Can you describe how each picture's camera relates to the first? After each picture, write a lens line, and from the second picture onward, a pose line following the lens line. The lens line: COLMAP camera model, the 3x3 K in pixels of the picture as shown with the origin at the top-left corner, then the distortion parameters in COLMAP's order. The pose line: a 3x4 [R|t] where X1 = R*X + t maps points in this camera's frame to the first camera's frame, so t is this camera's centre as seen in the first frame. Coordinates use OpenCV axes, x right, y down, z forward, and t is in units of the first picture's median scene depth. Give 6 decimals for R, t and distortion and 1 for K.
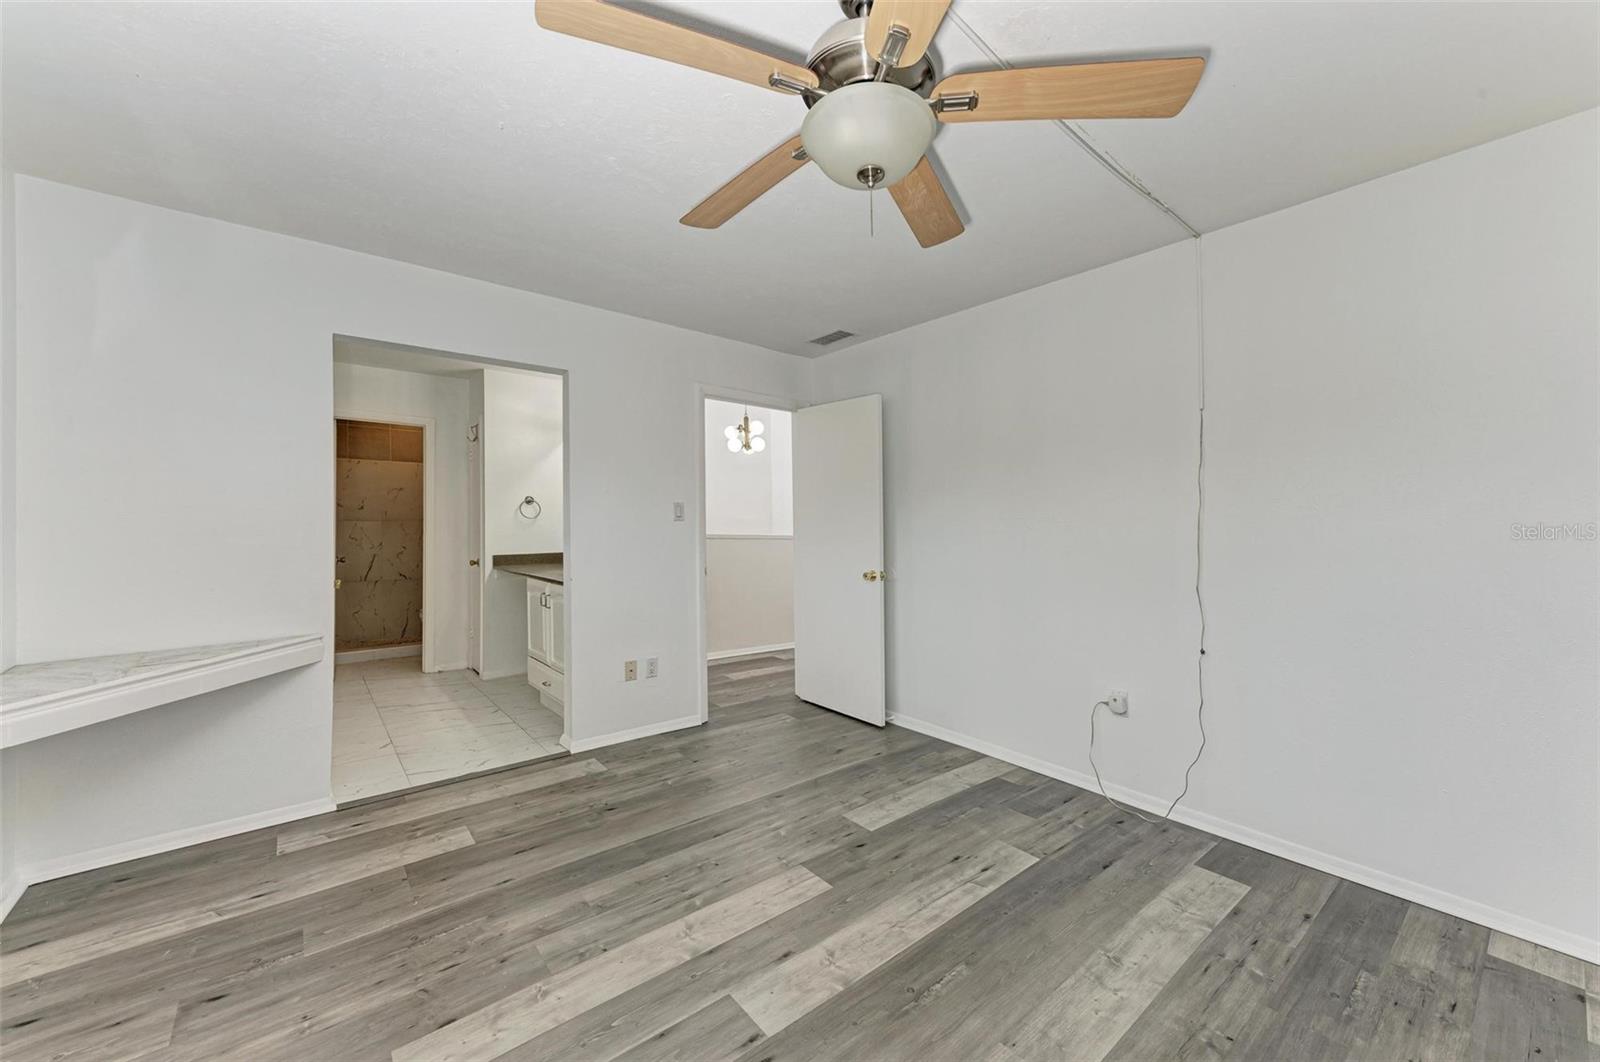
lens RADIAL K [[600.9, 0, 799.4], [0, 600.9, 536.9], [0, 0, 1]] dist [0.011946, -0.004747]
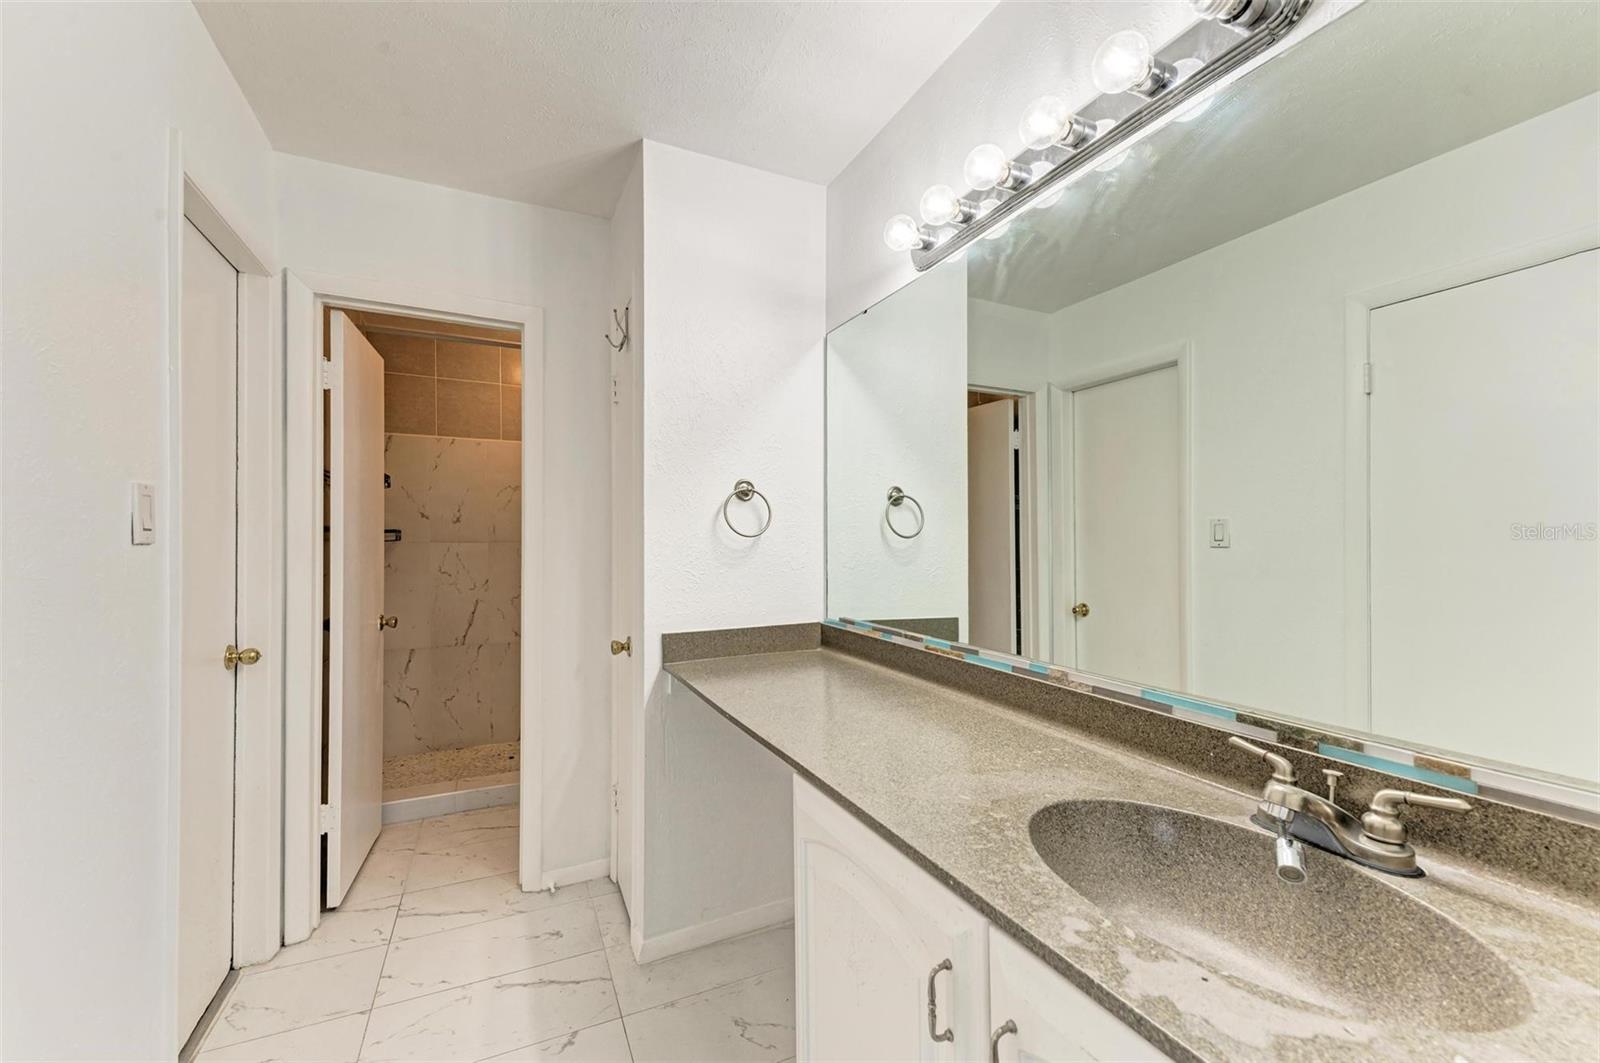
lens RADIAL K [[600.9, 0, 799.4], [0, 600.9, 537.4], [0, 0, 1]] dist [0.011946, -0.004747]
pose [[0.980840, -0.003148, -0.194790, -0.808001], [-0.003216, 0.999472, -0.032344, -0.041619], [0.194788, 0.032351, 0.980312, 1.485326]]
